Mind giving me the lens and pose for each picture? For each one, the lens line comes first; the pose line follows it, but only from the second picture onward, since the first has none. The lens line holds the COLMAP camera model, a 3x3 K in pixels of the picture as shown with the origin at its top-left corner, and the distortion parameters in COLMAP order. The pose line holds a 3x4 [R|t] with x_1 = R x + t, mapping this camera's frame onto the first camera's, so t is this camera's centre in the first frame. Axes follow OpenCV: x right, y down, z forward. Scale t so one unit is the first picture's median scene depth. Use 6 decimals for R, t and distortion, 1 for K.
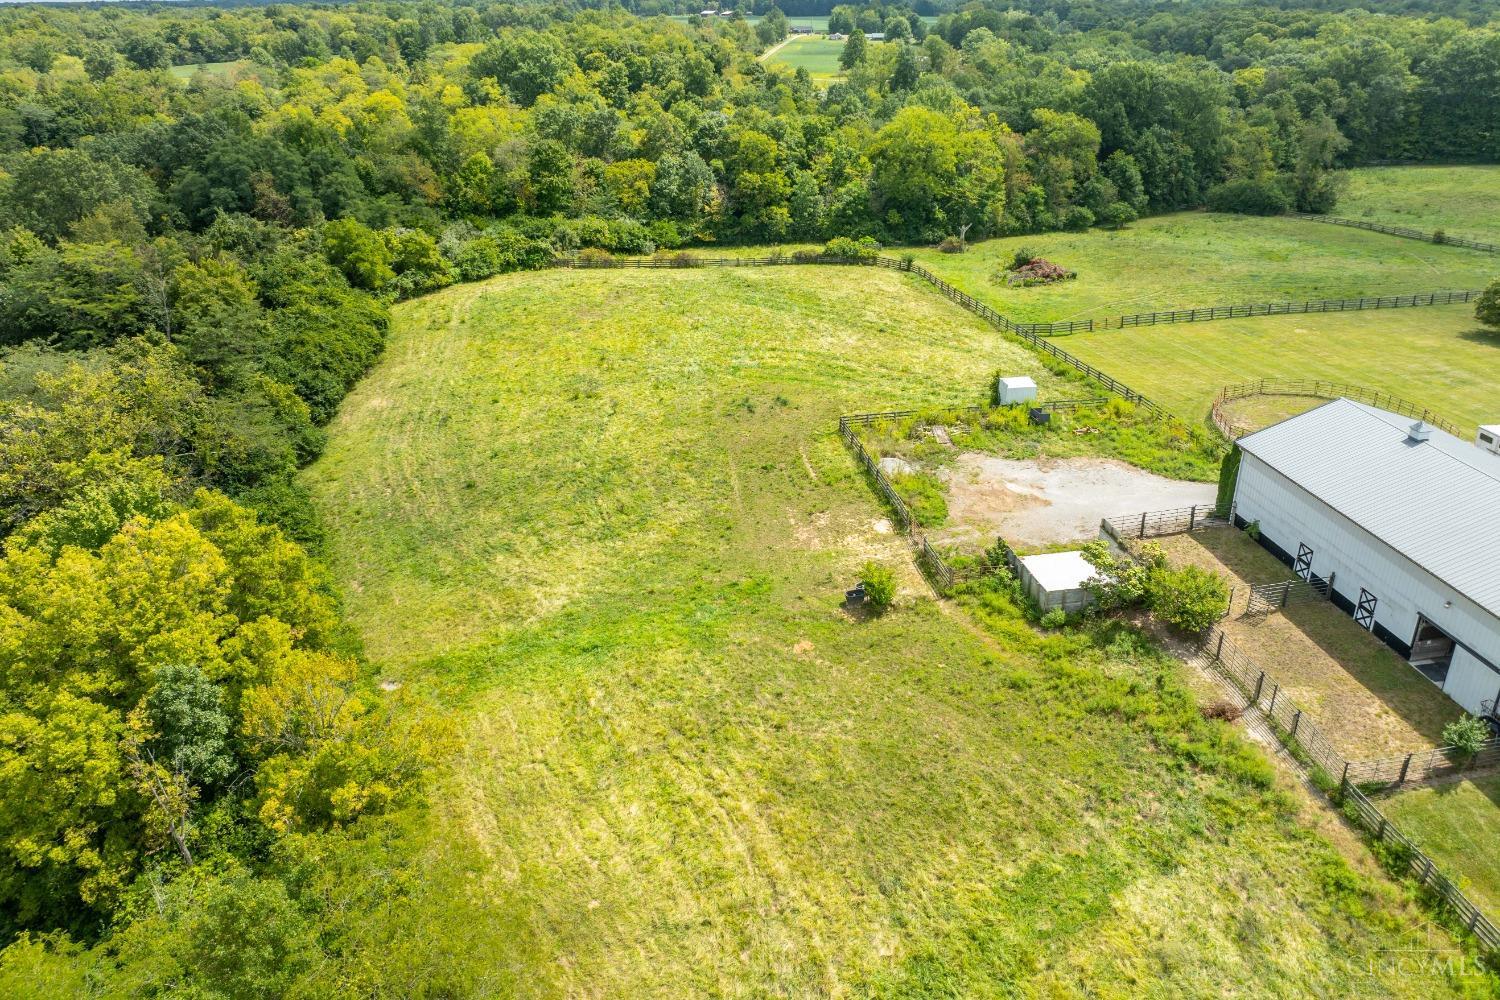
lens RADIAL K [[1046.9, 0, 751.2], [0, 1046.9, 427.3], [0, 0, 1]] dist [-0.033648, -0.002574]
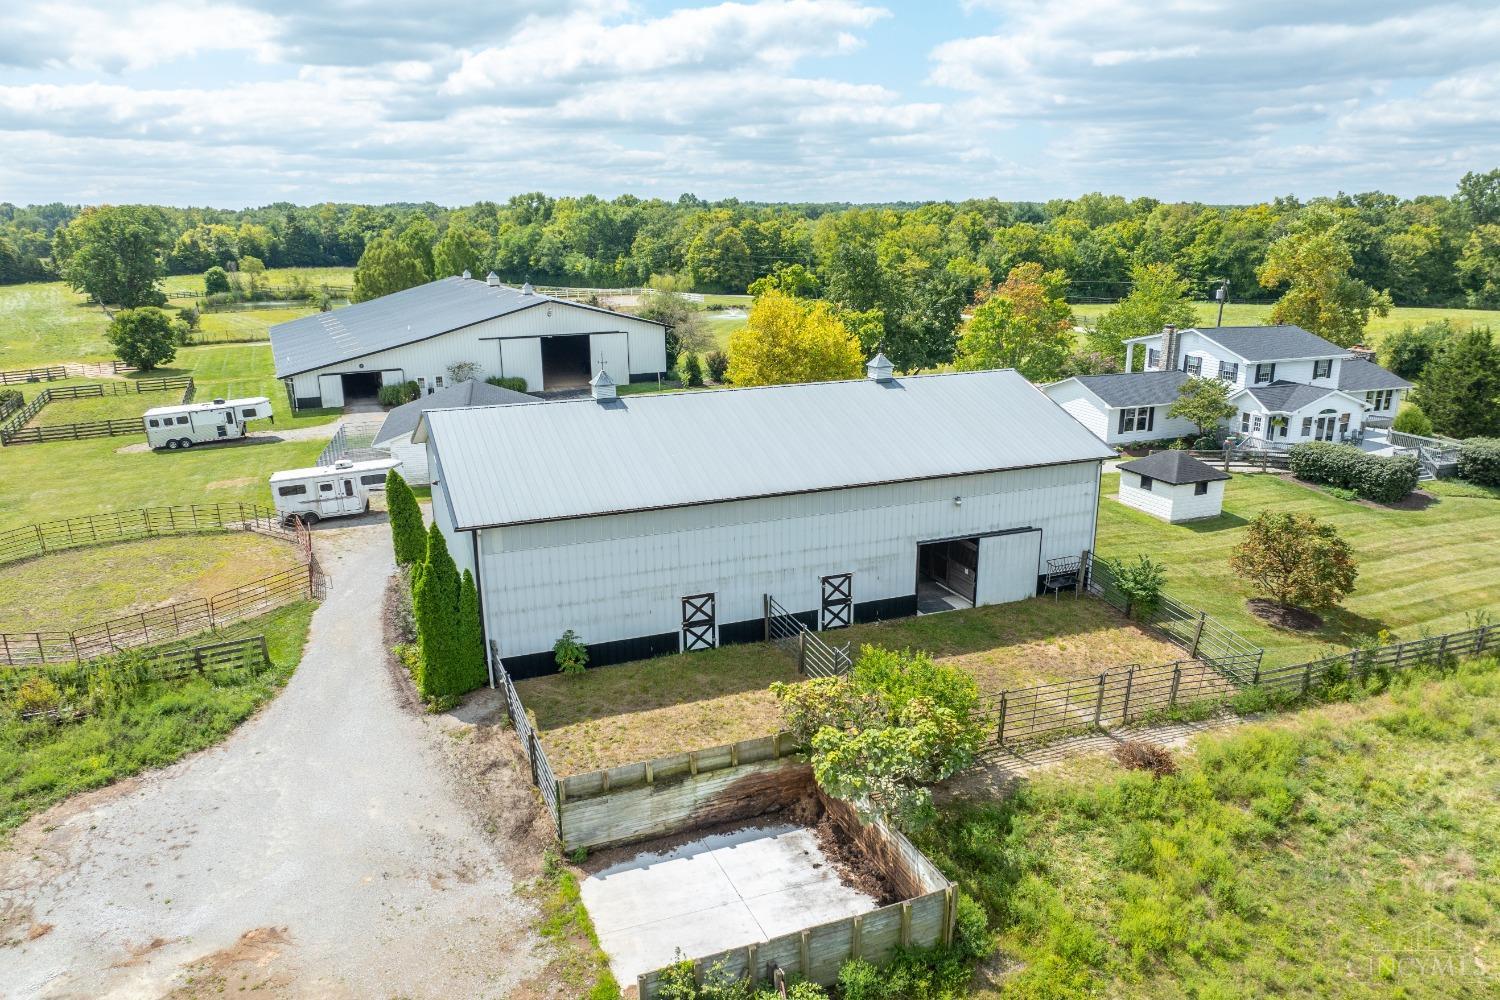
lens RADIAL K [[1052.7, 0, 748.4], [0, 1052.7, 561.7], [0, 0, 1]] dist [-0.045720, 0.022007]
pose [[-0.208092, -0.294370, 0.932761, -0.019457], [0.383242, 0.852848, 0.354649, -0.106731], [-0.899902, 0.431273, -0.064657, 1.061318]]
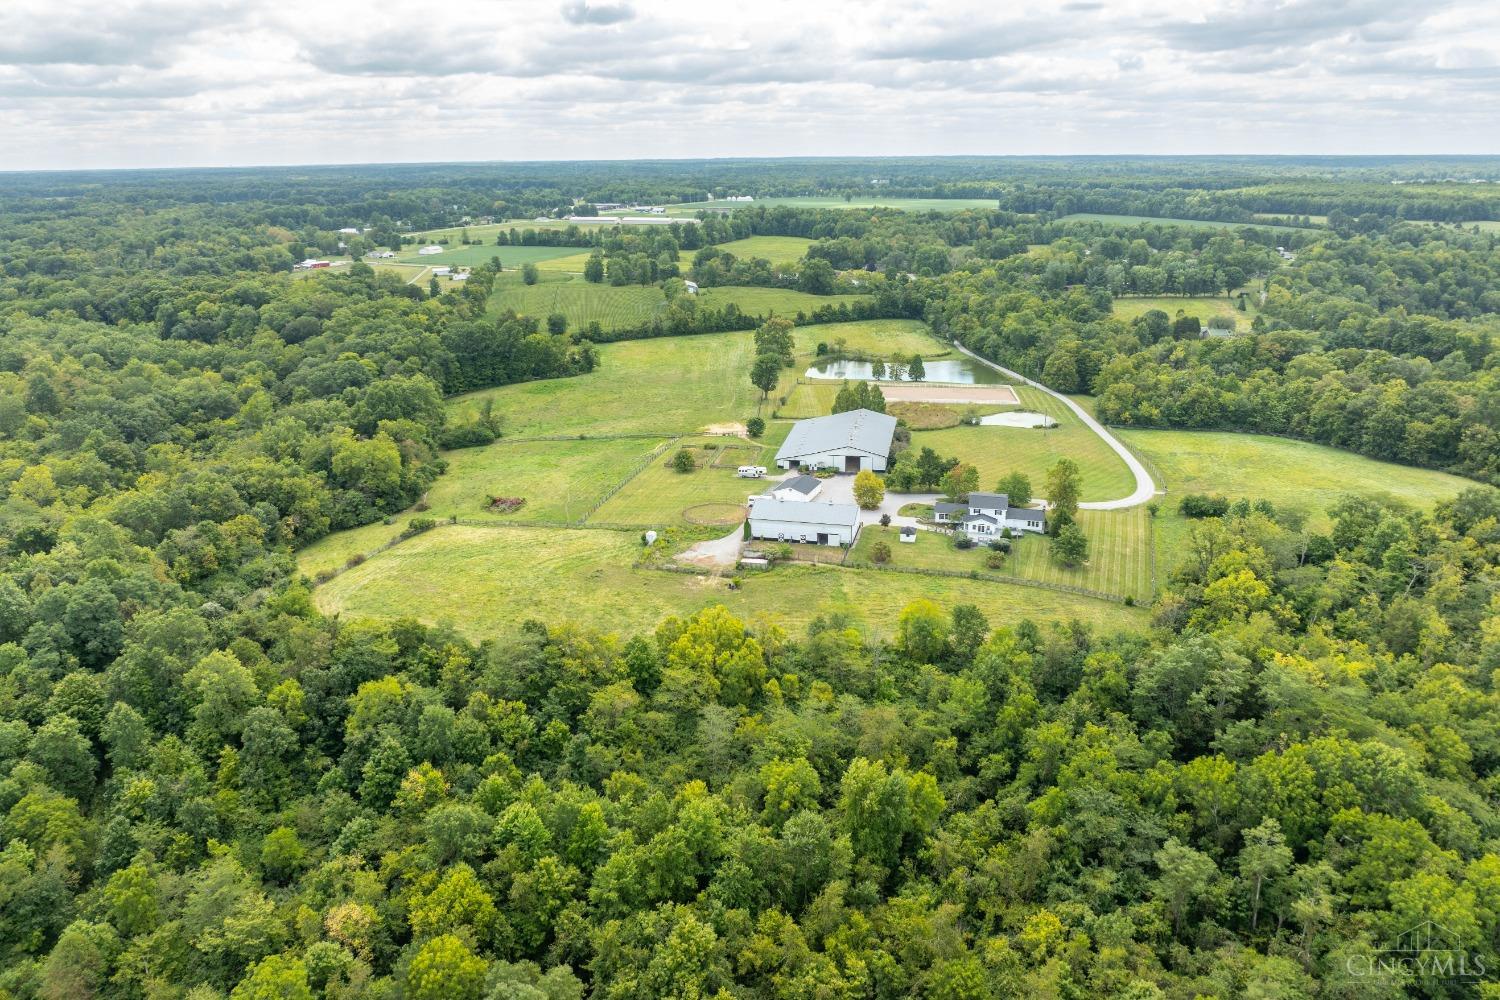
lens RADIAL K [[1046.9, 0, 751.2], [0, 1046.9, 427.3], [0, 0, 1]] dist [-0.033648, -0.002574]
pose [[0.398323, -0.225152, 0.889182, -3.227162], [0.357292, 0.930923, 0.075666, -0.658770], [-0.844796, 0.287558, 0.451253, -0.916332]]
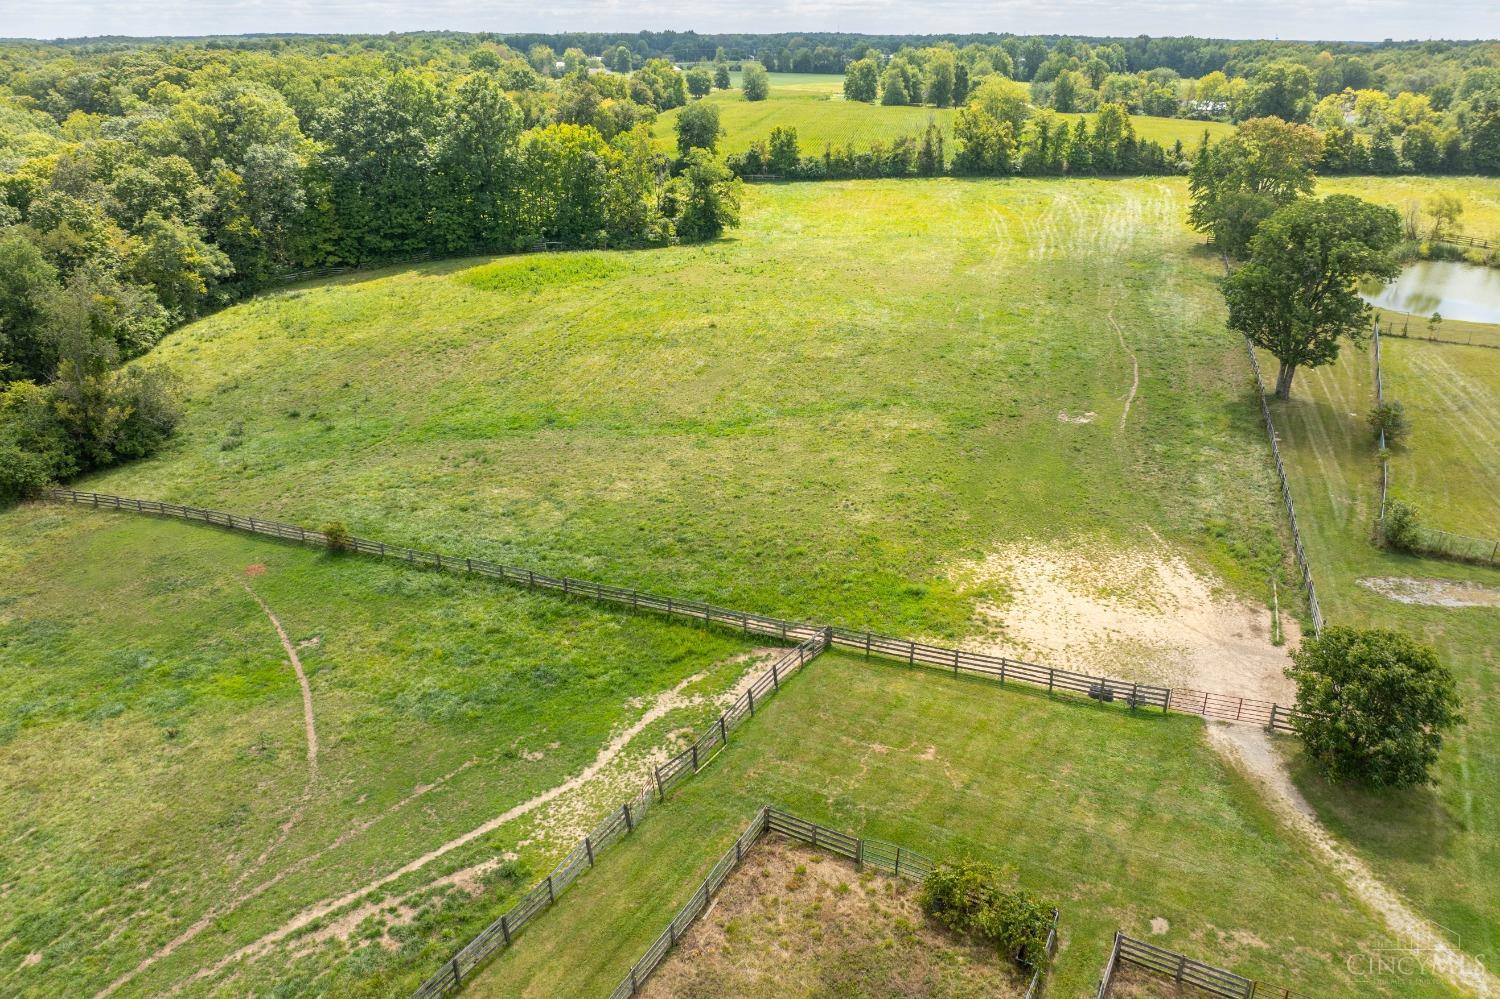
lens RADIAL K [[1063.2, 0, 745.3], [0, 1063.2, 421.4], [0, 0, 1]] dist [-0.041546, 0.003818]
pose [[0.663878, -0.244837, 0.706626, 1.289771], [0.277945, 0.957984, 0.070800, -0.583489], [-0.694272, 0.149401, 0.704036, 1.498140]]
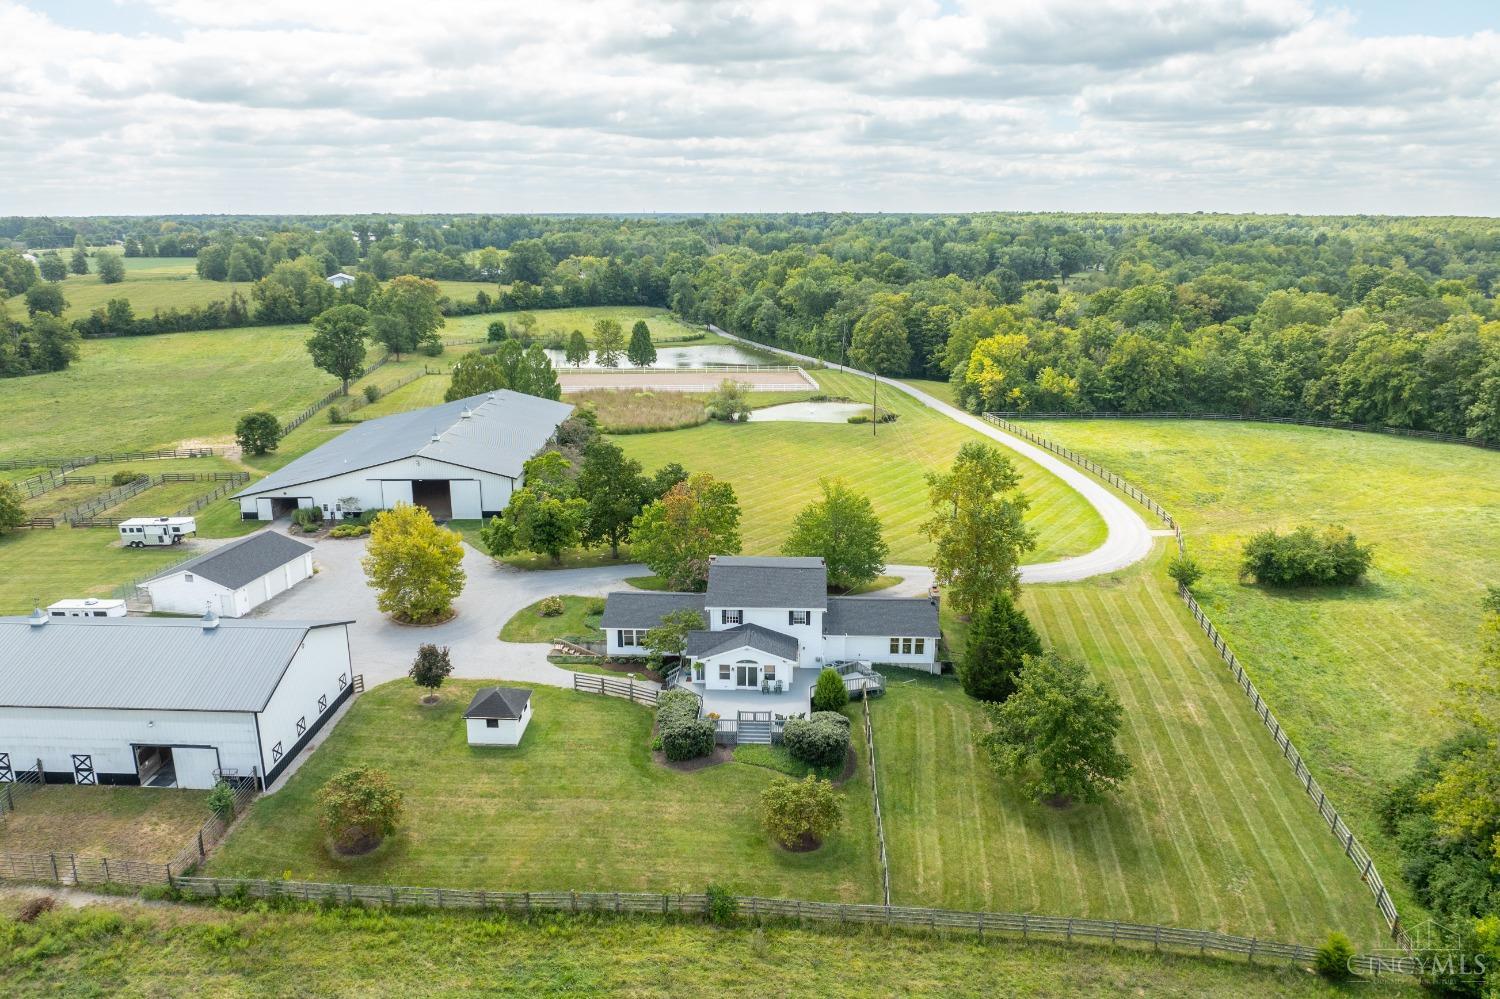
lens RADIAL K [[1063.8, 0, 750.0], [0, 1063.8, 499.5], [0, 0, 1]] dist [-0.049197, 0.020954]
pose [[0.199049, -0.245171, 0.948826, -0.274086], [0.372490, 0.914462, 0.158149, -0.004979], [-0.906438, 0.321949, 0.273347, -0.077442]]
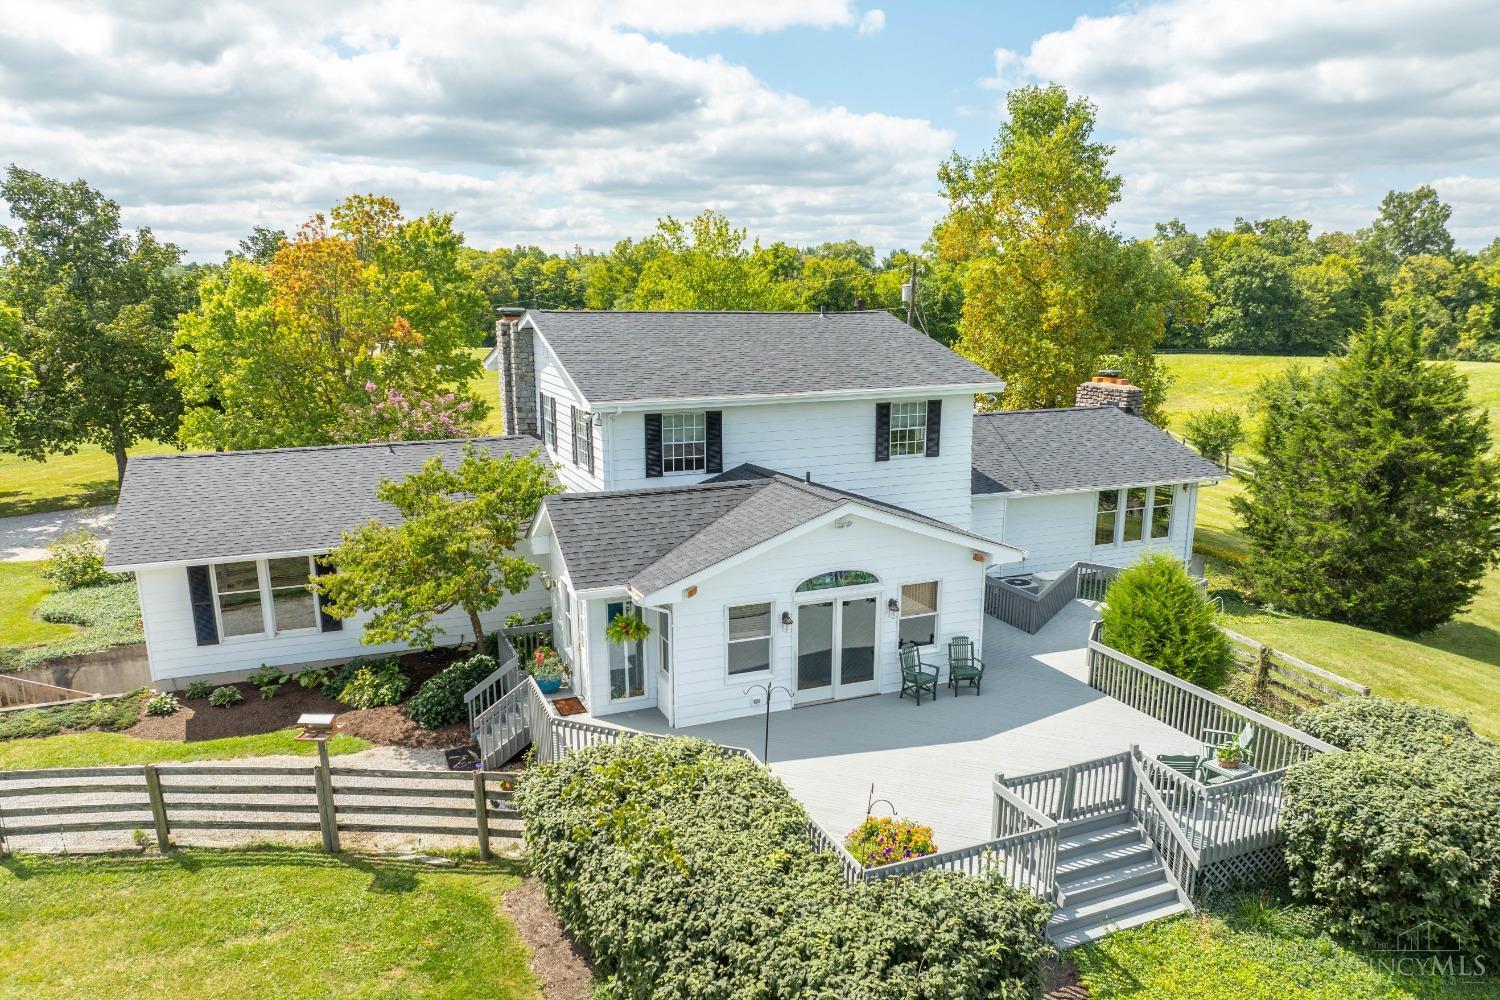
lens RADIAL K [[1053.9, 0, 747.4], [0, 1053.9, 554.4], [0, 0, 1]] dist [-0.030982, -0.004233]
pose [[-0.238938, -0.225311, 0.944534, 0.657101], [0.375978, 0.875369, 0.303923, 0.280388], [-0.895293, 0.427742, -0.124448, 0.416282]]
